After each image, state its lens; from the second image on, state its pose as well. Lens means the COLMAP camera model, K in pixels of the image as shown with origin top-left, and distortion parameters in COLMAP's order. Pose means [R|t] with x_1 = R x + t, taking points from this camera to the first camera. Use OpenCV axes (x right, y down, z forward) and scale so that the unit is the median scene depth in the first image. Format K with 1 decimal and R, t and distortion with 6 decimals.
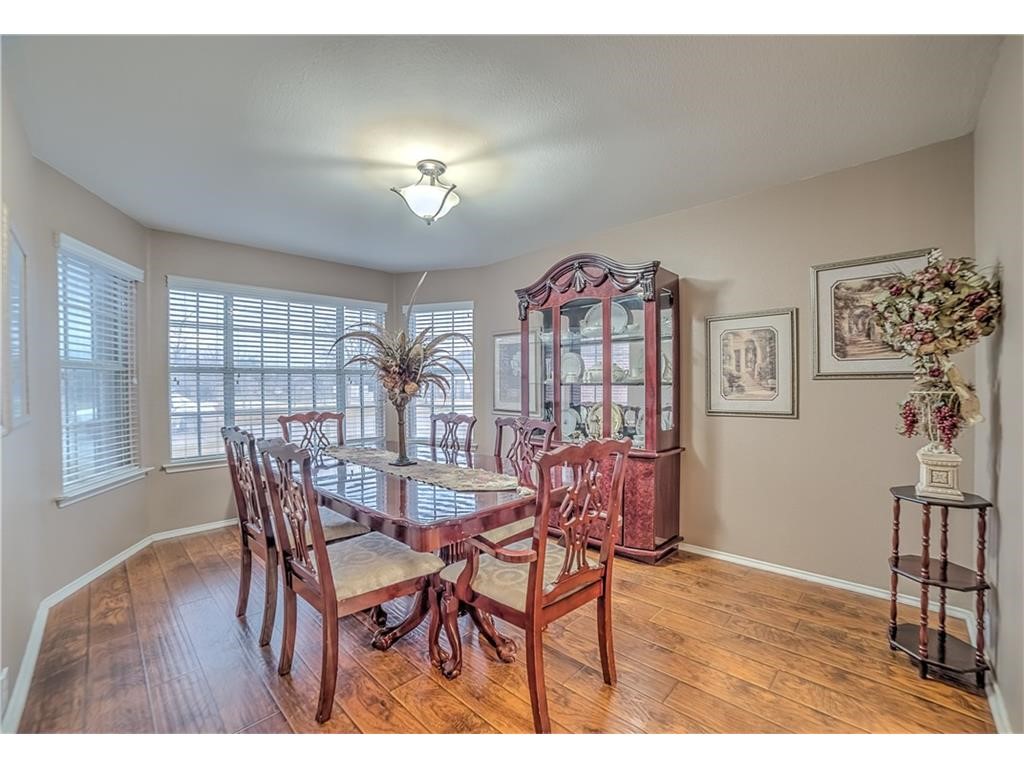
lens RADIAL K [[459.4, 0, 512.9], [0, 459.4, 388.3], [0, 0, 1]] dist [0.001111, 0.000501]
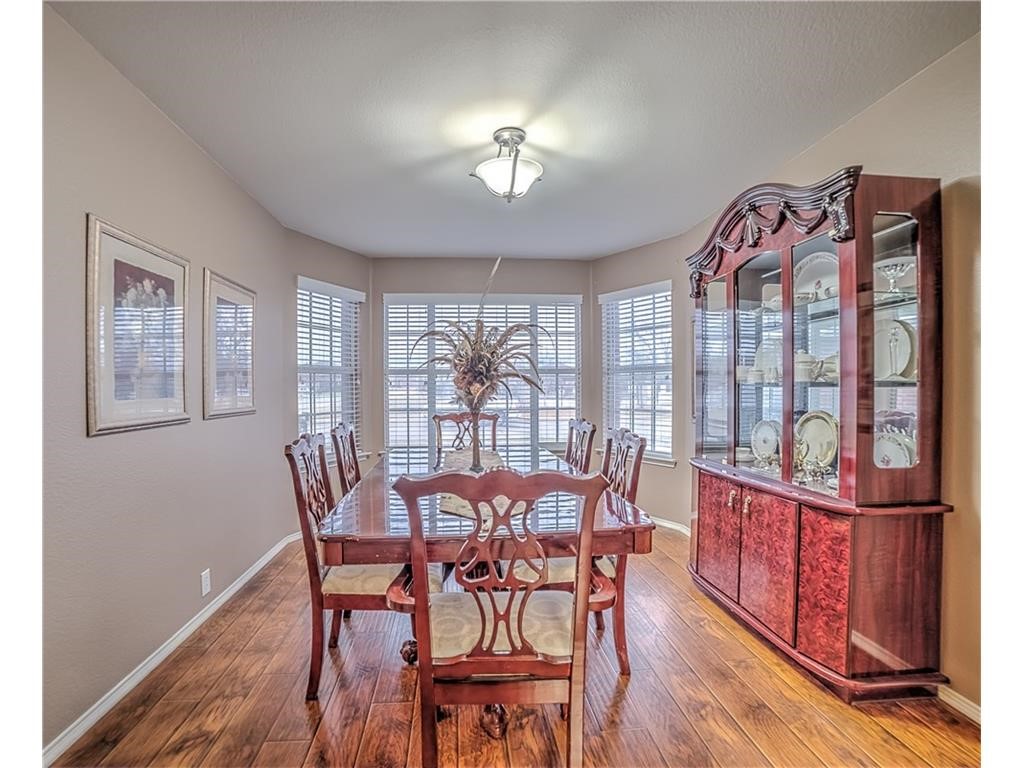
lens RADIAL K [[486.7, 0, 513.6], [0, 486.7, 386.3], [0, 0, 1]] dist [-0.000683, 0.001284]
pose [[0.768662, 0.001972, -0.639652, 0.350441], [-0.005780, 0.999976, -0.003863, -0.002004], [0.639629, 0.006667, 0.768655, 0.252523]]
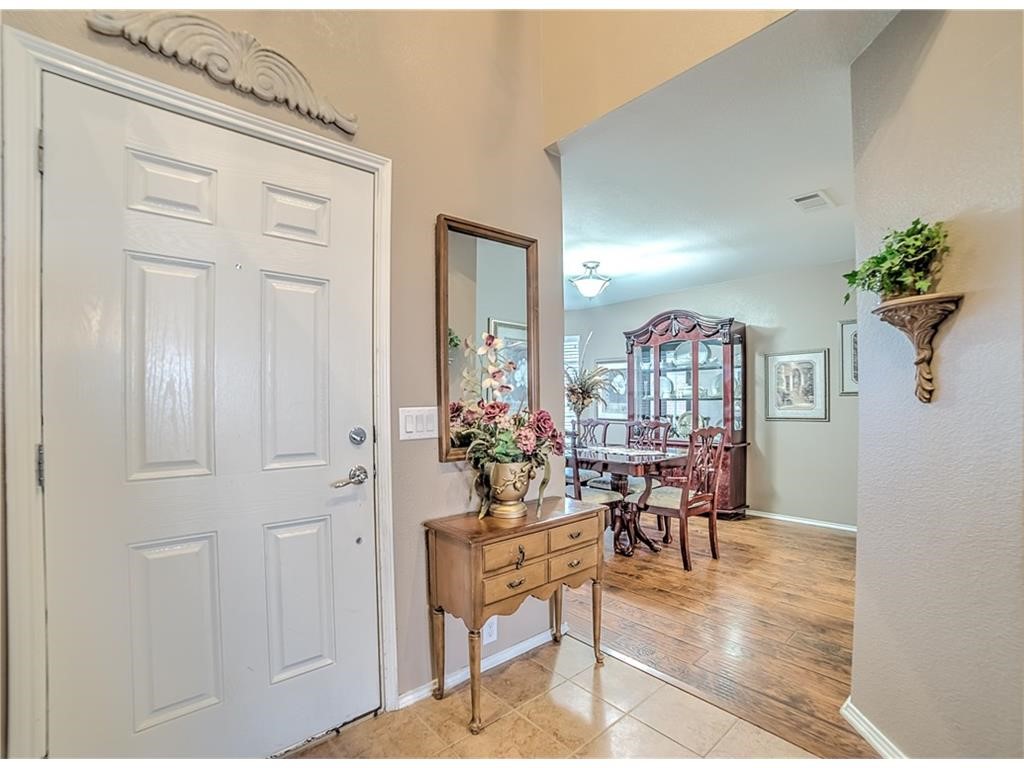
lens RADIAL K [[486.7, 0, 510.0], [0, 486.7, 405.4], [0, 0, 1]] dist [-0.000683, 0.001284]
pose [[0.997807, -0.002010, -0.066154, -0.288122], [0.002305, 0.999988, 0.004382, 0.002849], [0.066145, -0.004525, 0.997800, -0.599467]]
